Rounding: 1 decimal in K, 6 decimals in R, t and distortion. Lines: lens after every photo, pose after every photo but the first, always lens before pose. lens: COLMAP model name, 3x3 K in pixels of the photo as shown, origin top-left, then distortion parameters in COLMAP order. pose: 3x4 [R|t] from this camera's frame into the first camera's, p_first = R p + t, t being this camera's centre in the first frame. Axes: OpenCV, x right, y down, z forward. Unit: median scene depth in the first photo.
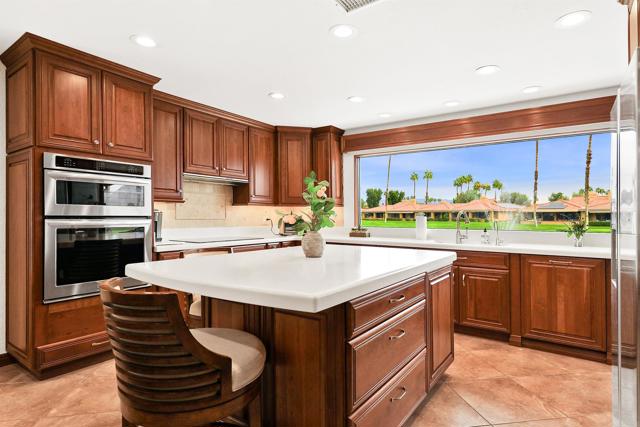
lens RADIAL K [[346.6, 0, 320.5], [0, 346.6, 212.7], [0, 0, 1]] dist [0.003458, 0.000149]
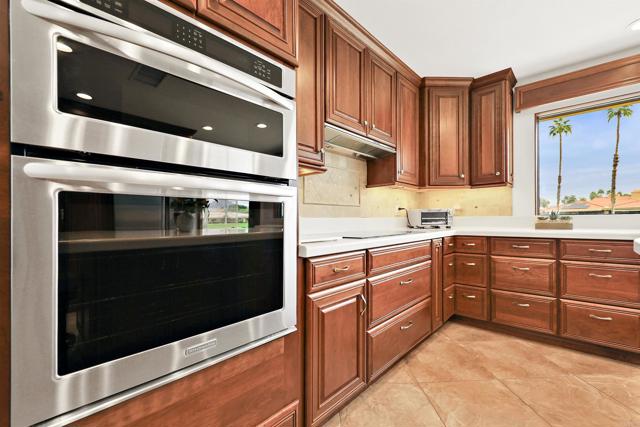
lens RADIAL K [[268.6, 0, 330.0], [0, 268.6, 214.1], [0, 0, 1]] dist [0.009001, -0.000104]
pose [[0.993413, -0.010489, -0.114110, -0.256001], [0.010003, 0.999938, -0.004837, 0.035585], [0.114154, 0.003664, 0.993456, 0.411538]]
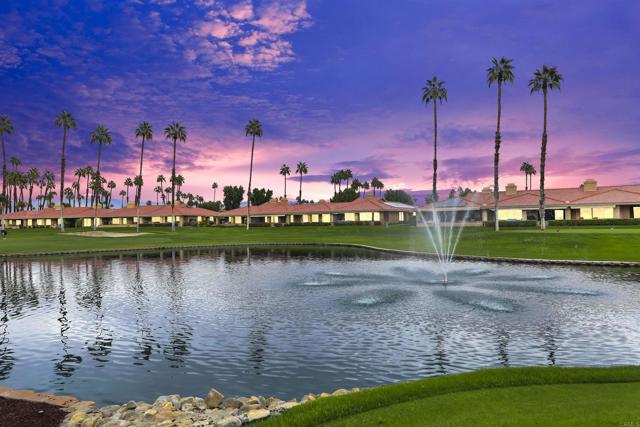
lens RADIAL K [[401.3, 0, 307.4], [0, 401.3, 207.3], [0, 0, 1]] dist [0.031677, 0.003184]
pose [[0.947161, -0.009765, 0.320609, 0.520859], [0.019084, 0.999481, -0.025937, 0.084332], [-0.320189, 0.030685, 0.946857, 2.382202]]
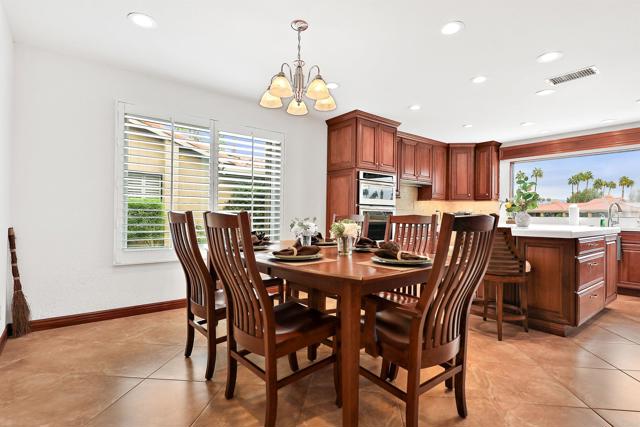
lens RADIAL K [[326.6, 0, 323.6], [0, 326.6, 216.0], [0, 0, 1]] dist [0.010630, 0.000302]
pose [[0.964260, 0.003502, -0.264933, -0.258168], [-0.001379, 0.999965, 0.008196, 0.030643], [0.264952, -0.007538, 0.964232, -0.395829]]
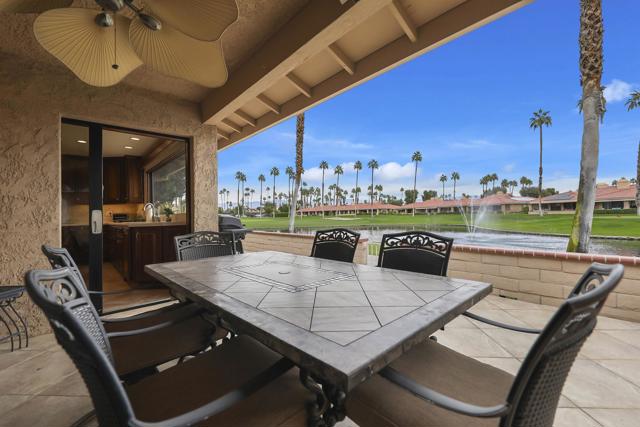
lens RADIAL K [[268.6, 0, 329.4], [0, 268.6, 214.7], [0, 0, 1]] dist [0.009001, -0.000104]
pose [[0.978839, -0.030597, -0.202334, 1.234728], [0.033064, 0.999414, 0.008825, 0.050904], [0.201945, -0.015329, 0.979277, -0.093760]]
